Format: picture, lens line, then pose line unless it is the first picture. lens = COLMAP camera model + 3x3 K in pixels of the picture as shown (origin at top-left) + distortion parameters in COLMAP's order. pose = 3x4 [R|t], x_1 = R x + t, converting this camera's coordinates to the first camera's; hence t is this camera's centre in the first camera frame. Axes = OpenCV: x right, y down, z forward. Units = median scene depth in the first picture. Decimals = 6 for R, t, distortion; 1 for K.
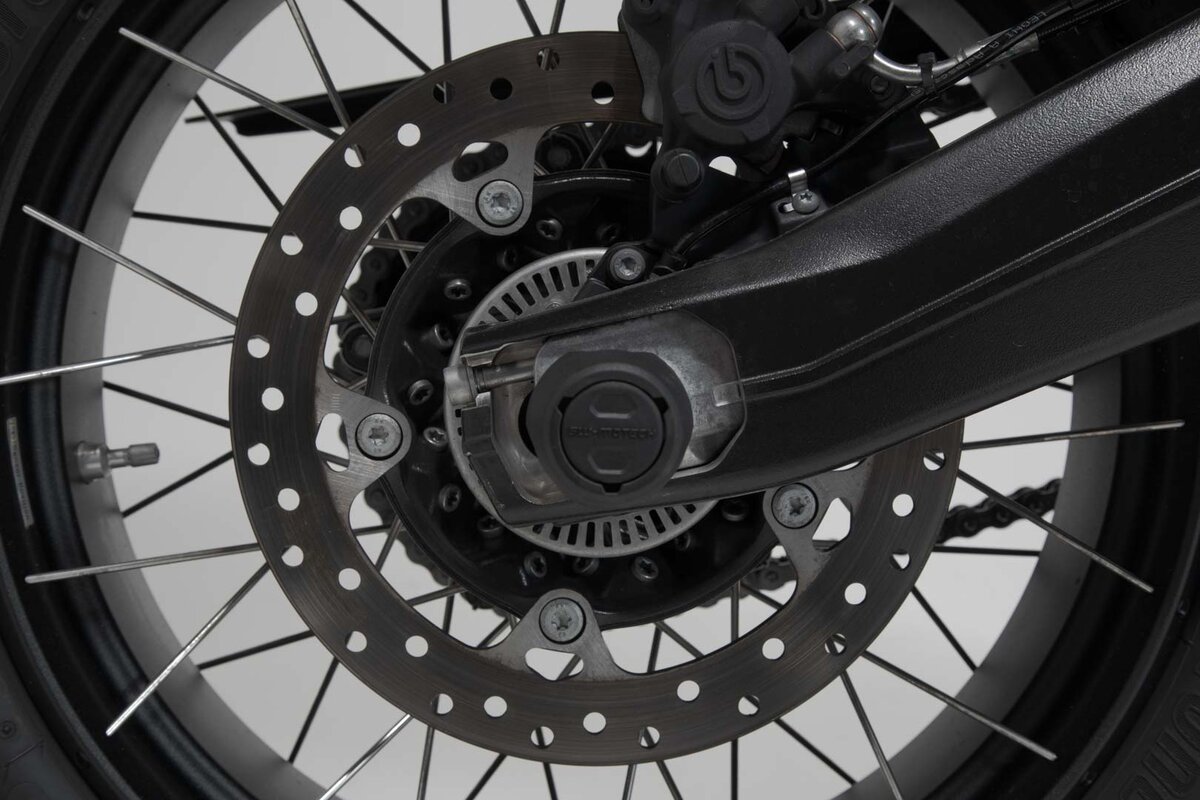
lens RADIAL K [[1777.2, 0, 596.0], [0, 1777.2, 396.7], [0, 0, 1]] dist [0.074473, 0.000000]
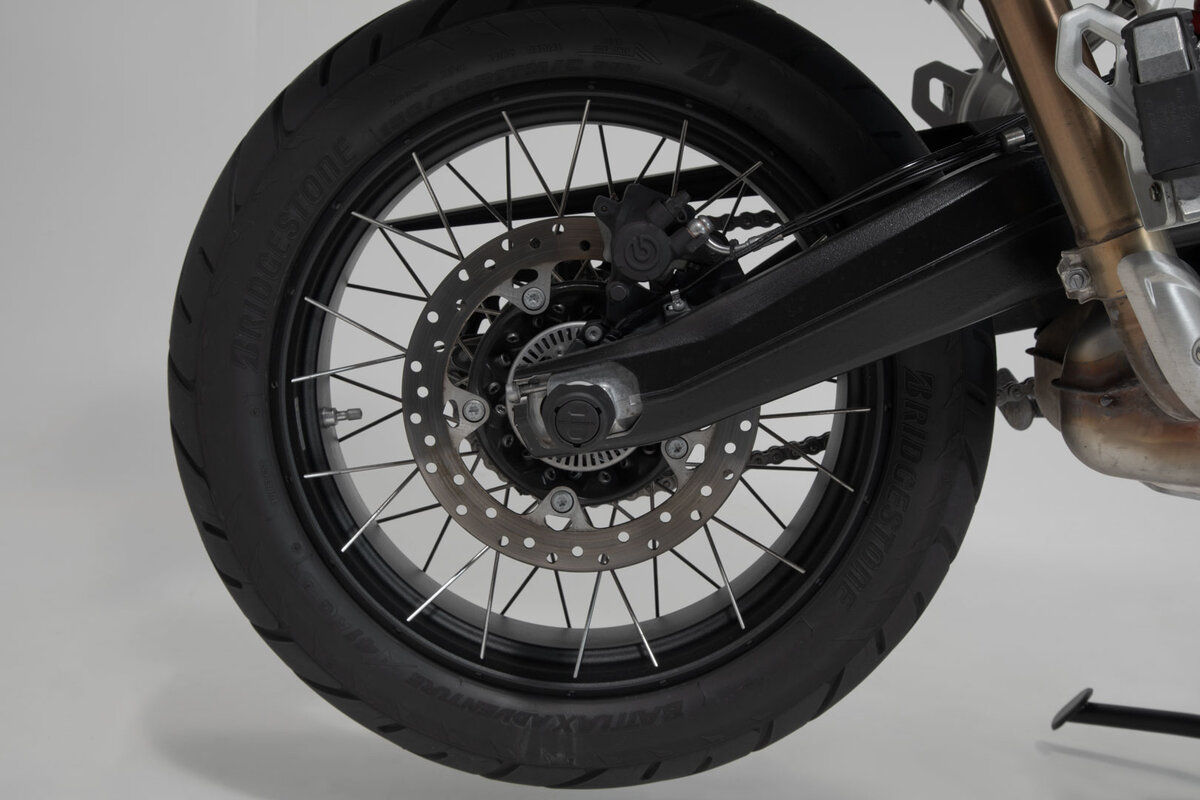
lens RADIAL K [[1777.2, 0, 600.9], [0, 1777.2, 401.7], [0, 0, 1]] dist [0.074473, 0.000000]
pose [[0.999369, 0.016041, -0.031681, 0.087429], [-0.013775, 0.997419, 0.070465, -0.131965], [0.032729, -0.069984, 0.997011, -1.019963]]
